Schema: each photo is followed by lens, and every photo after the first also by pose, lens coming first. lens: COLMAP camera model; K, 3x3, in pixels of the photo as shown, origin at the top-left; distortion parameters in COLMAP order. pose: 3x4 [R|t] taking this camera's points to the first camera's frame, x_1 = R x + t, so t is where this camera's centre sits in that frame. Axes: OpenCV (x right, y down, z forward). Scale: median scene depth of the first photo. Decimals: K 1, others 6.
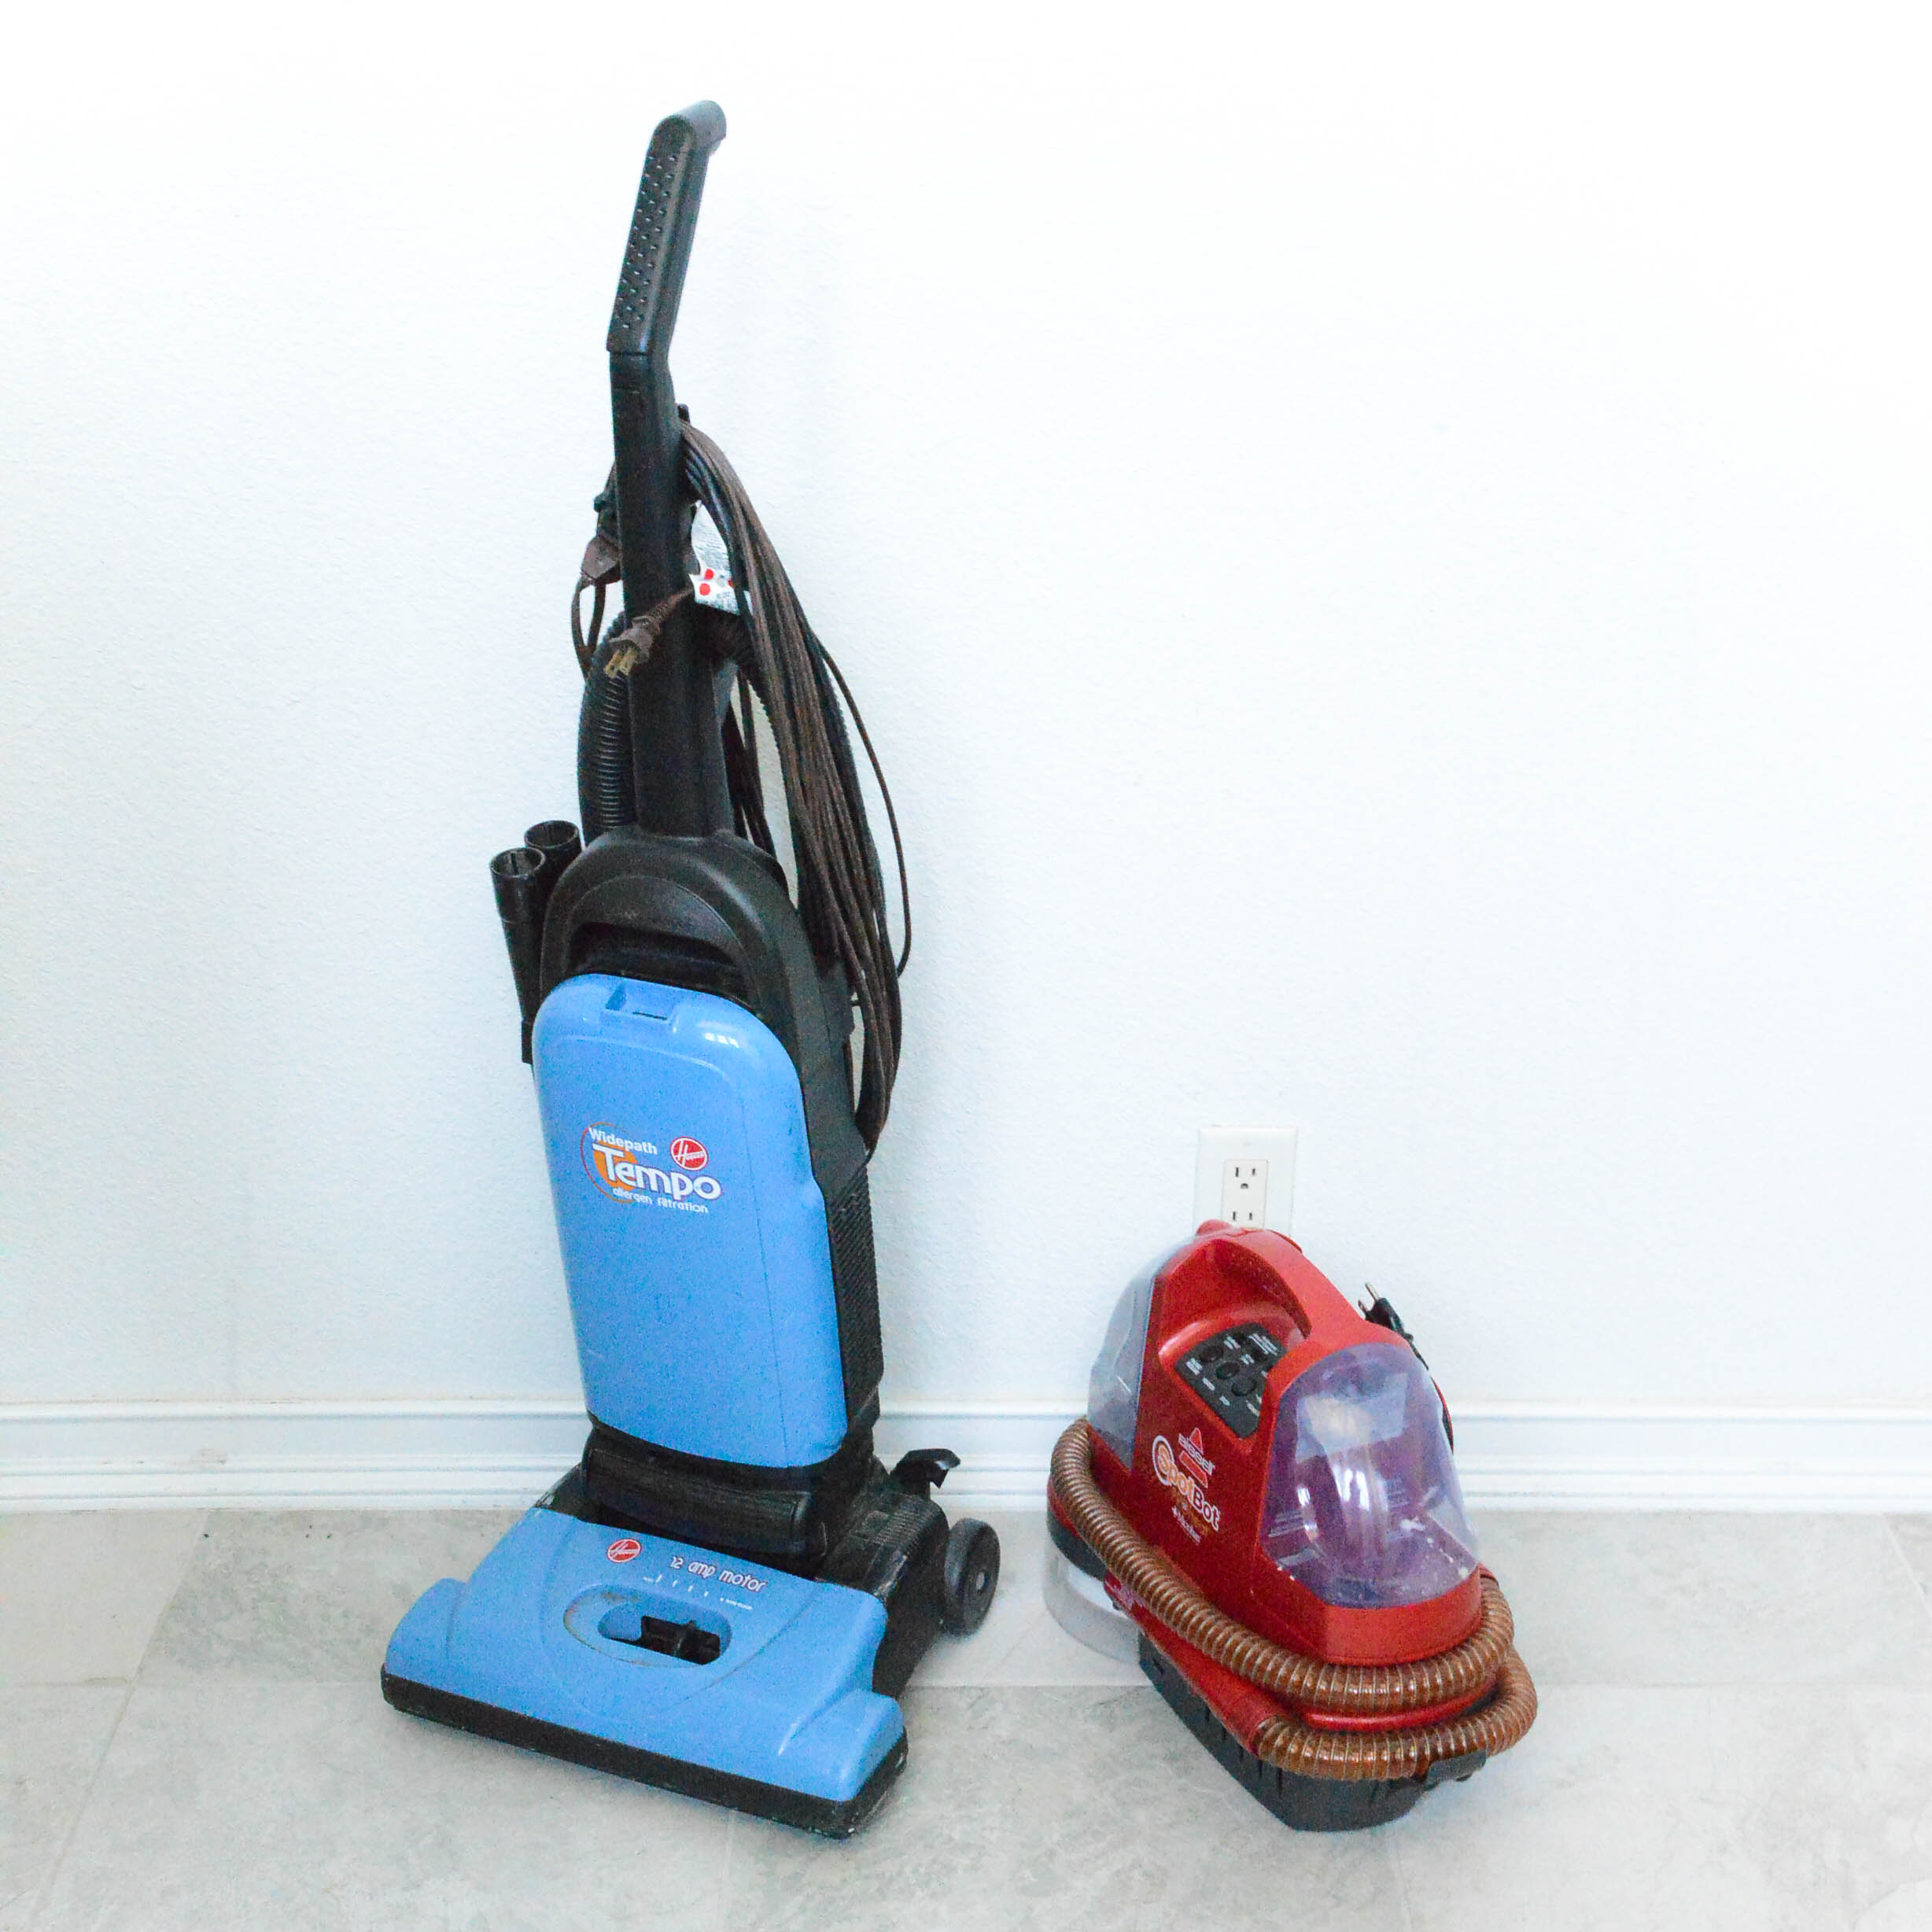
lens RADIAL K [[2825.2, 0, 966.0], [0, 2825.2, 966.0], [0, 0, 1]] dist [-0.028106, -0.021774]
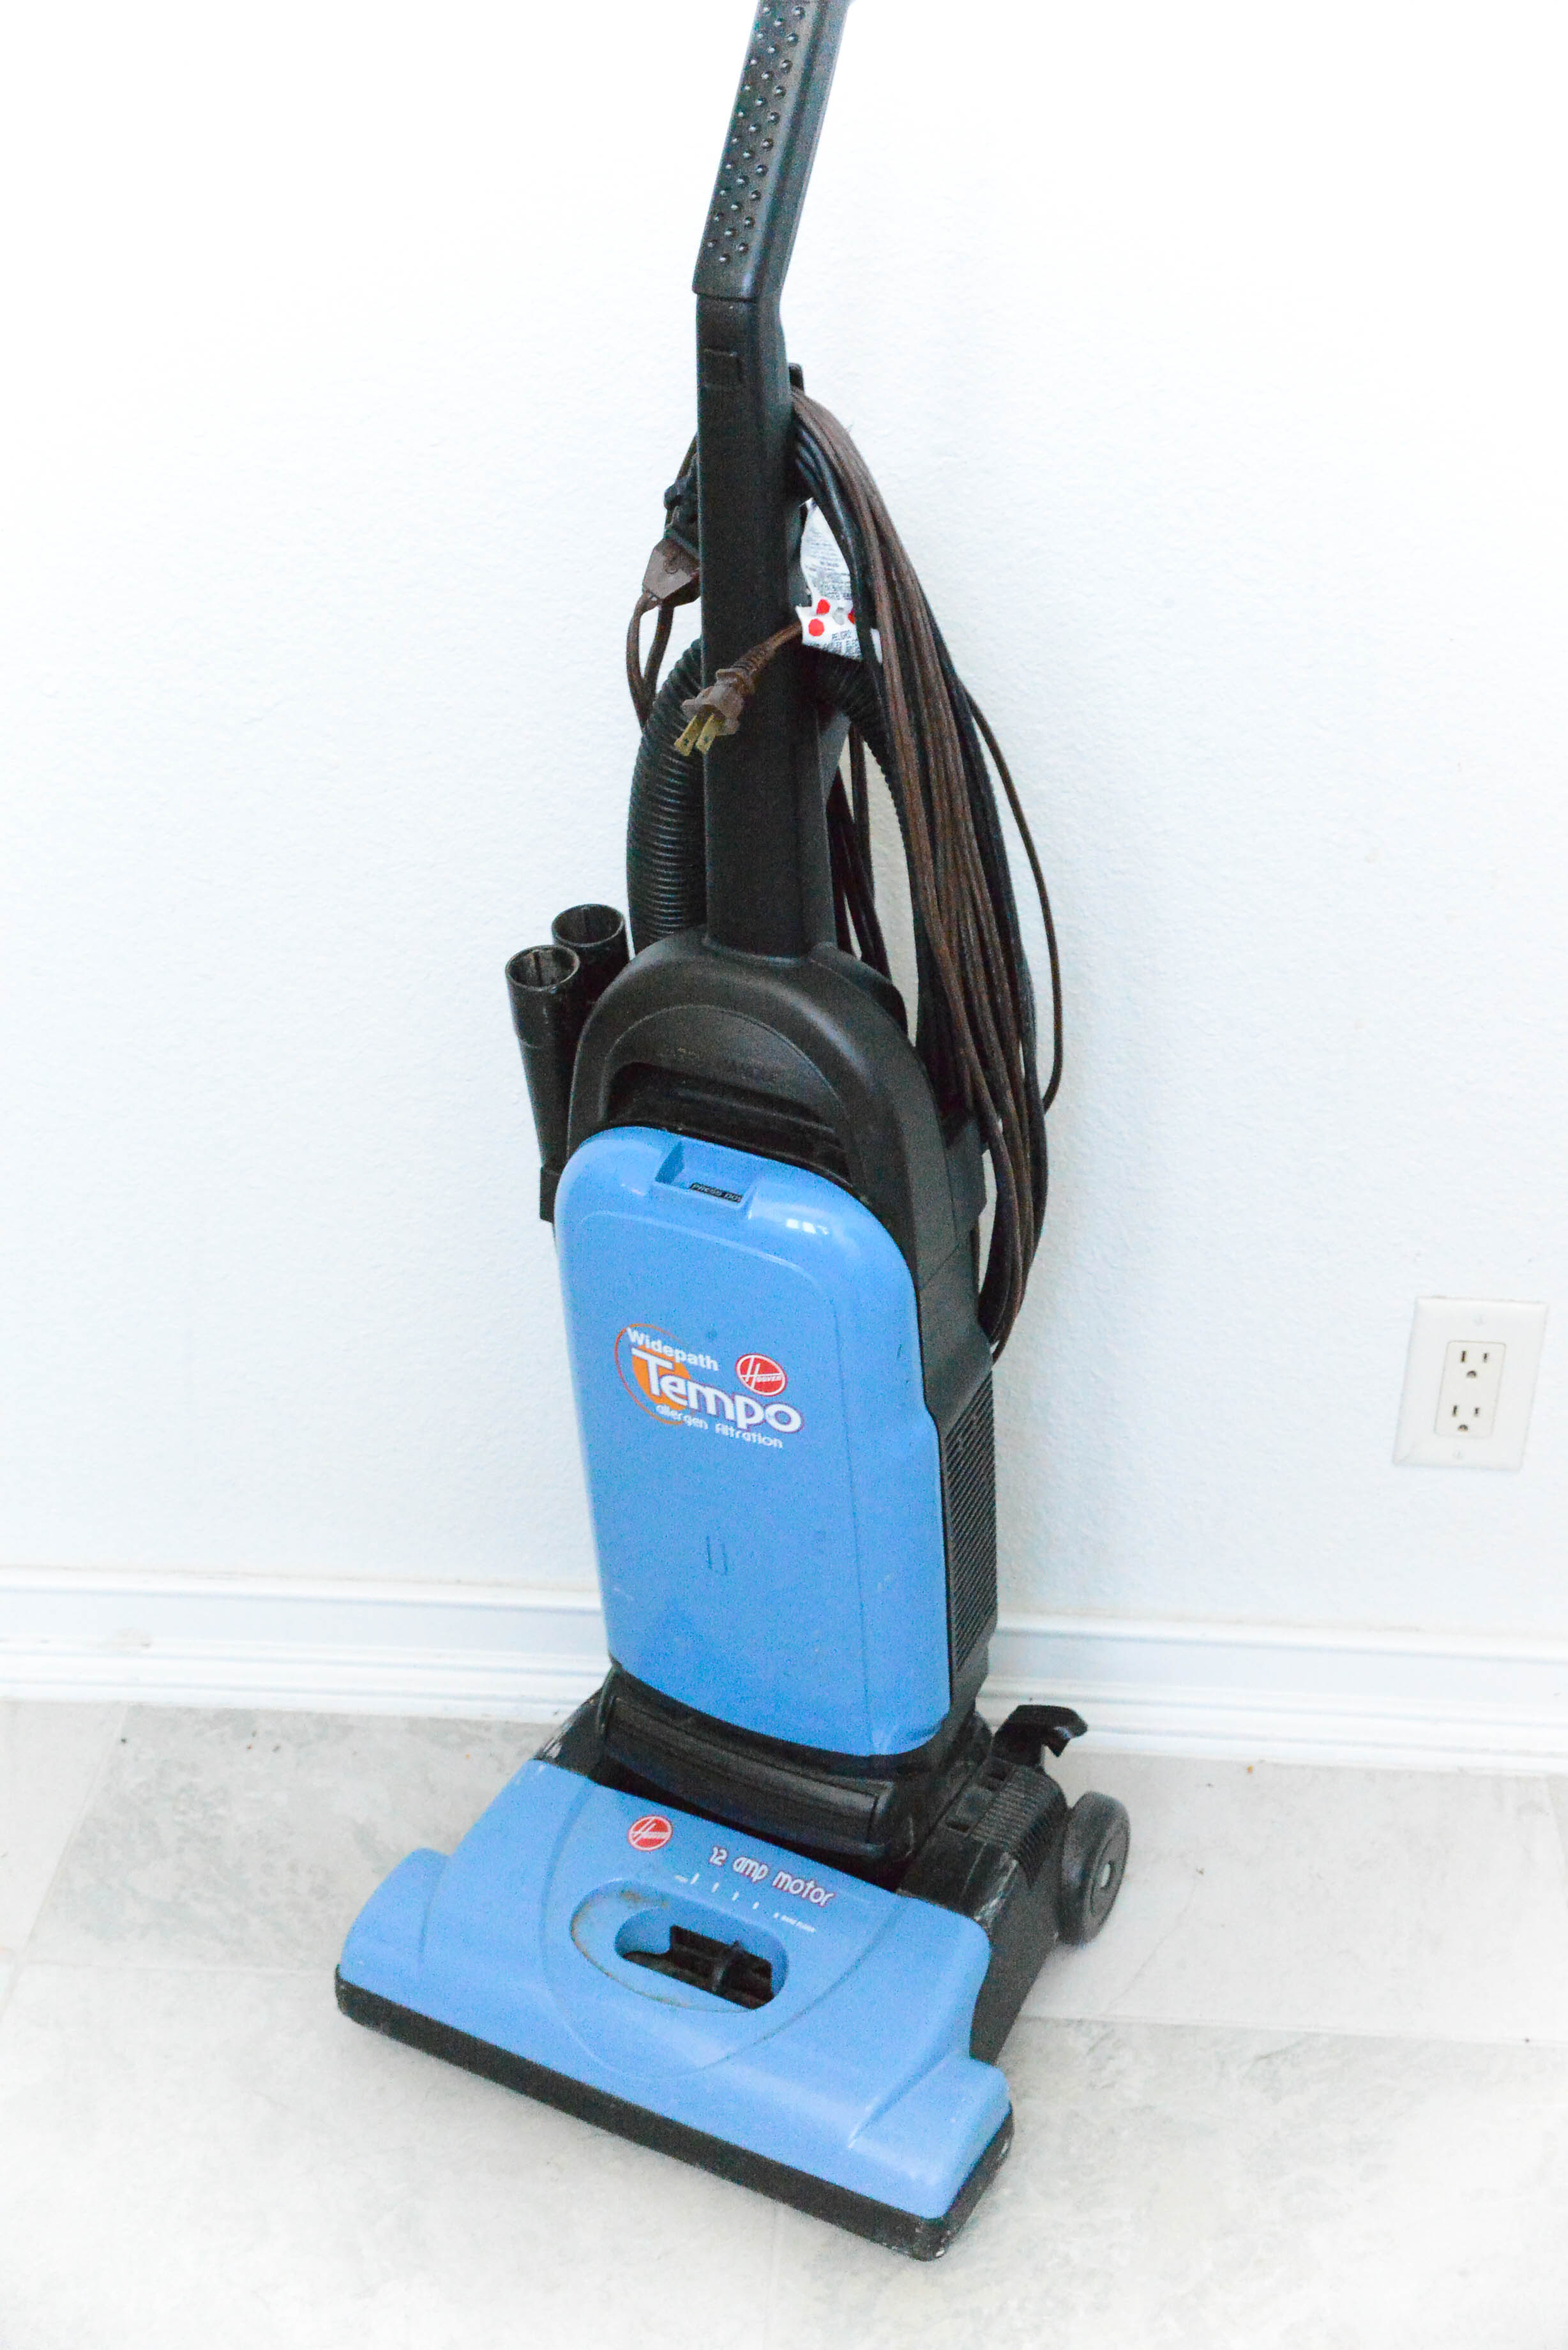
lens RADIAL K [[3332.3, 0, 784.0], [0, 3332.3, 1175.0], [0, 0, 1]] dist [0.012532, 0.010369]
pose [[0.996275, 0.039840, -0.076477, -0.025543], [-0.033976, 0.996490, 0.076505, -0.049765], [0.079256, -0.073622, 0.994132, 0.125664]]
